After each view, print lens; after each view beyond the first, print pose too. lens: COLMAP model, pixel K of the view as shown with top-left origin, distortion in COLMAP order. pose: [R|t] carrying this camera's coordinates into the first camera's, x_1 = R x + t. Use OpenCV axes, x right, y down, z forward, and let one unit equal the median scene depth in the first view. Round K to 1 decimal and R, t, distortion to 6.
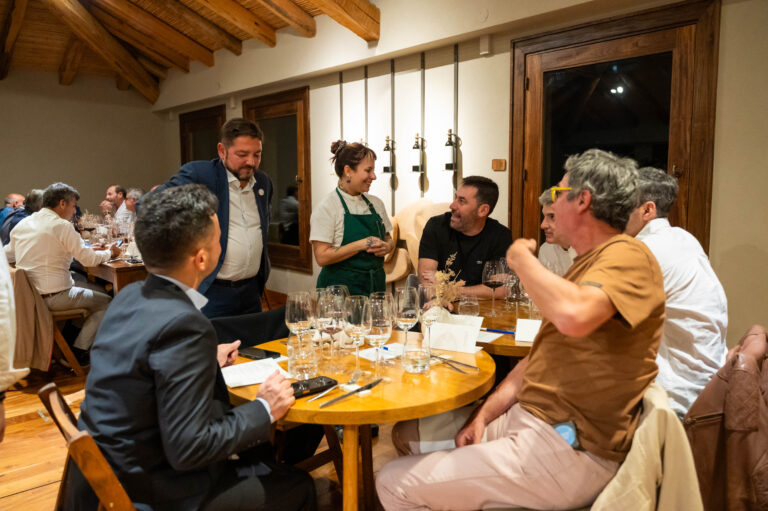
lens RADIAL K [[605.7, 0, 385.2], [0, 605.7, 252.2], [0, 0, 1]] dist [-0.001650, 0.001210]
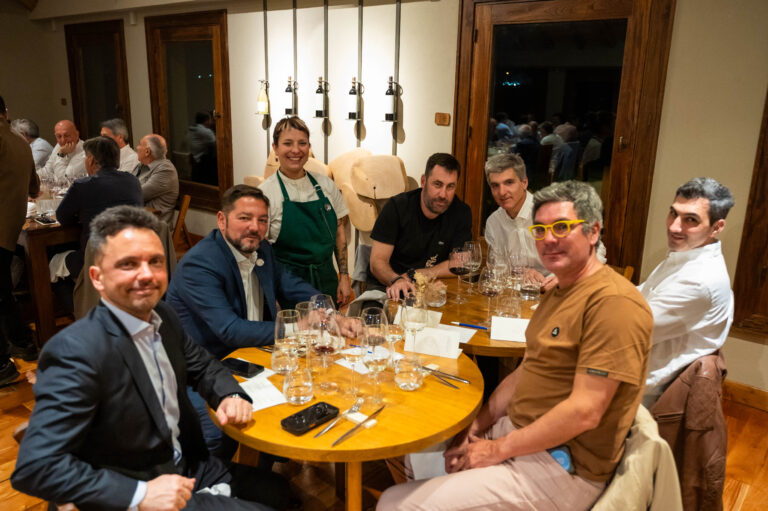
lens RADIAL K [[623.7, 0, 382.2], [0, 623.7, 255.4], [0, 0, 1]] dist [0.005491, -0.003948]
pose [[0.987281, -0.013840, 0.158384, -0.071905], [-0.010502, 0.988351, 0.151828, -0.083125], [-0.158640, -0.151560, 0.975635, 0.009174]]
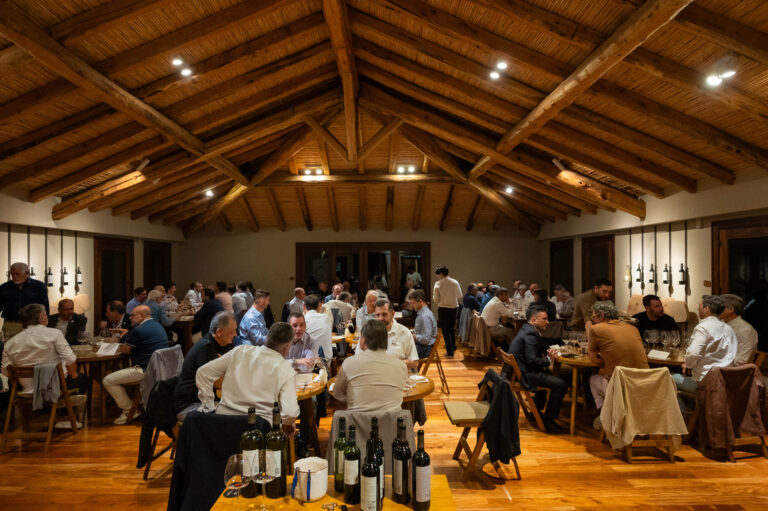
lens RADIAL K [[445.9, 0, 384.0], [0, 445.9, 255.5], [0, 0, 1]] dist [0.001099, 0.001944]
pose [[0.763100, -0.001384, -0.646279, 0.337604], [-0.080145, 0.992076, -0.096756, -0.013785], [0.641292, 0.125631, 0.756942, -0.787546]]
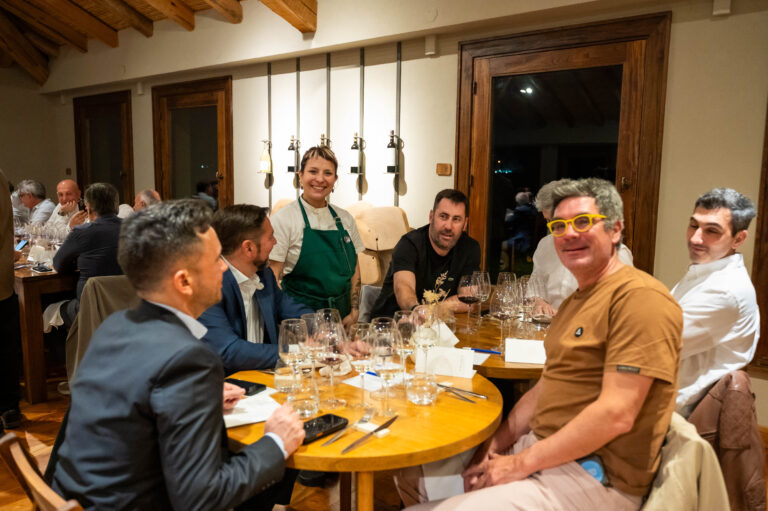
lens RADIAL K [[617.4, 0, 386.5], [0, 617.4, 259.5], [0, 0, 1]] dist [-0.000744, 0.001878]
pose [[0.985352, -0.000057, 0.170531, -0.077393], [-0.003824, 0.999741, 0.022425, -0.021581], [-0.170488, -0.022749, 0.985097, 0.031287]]
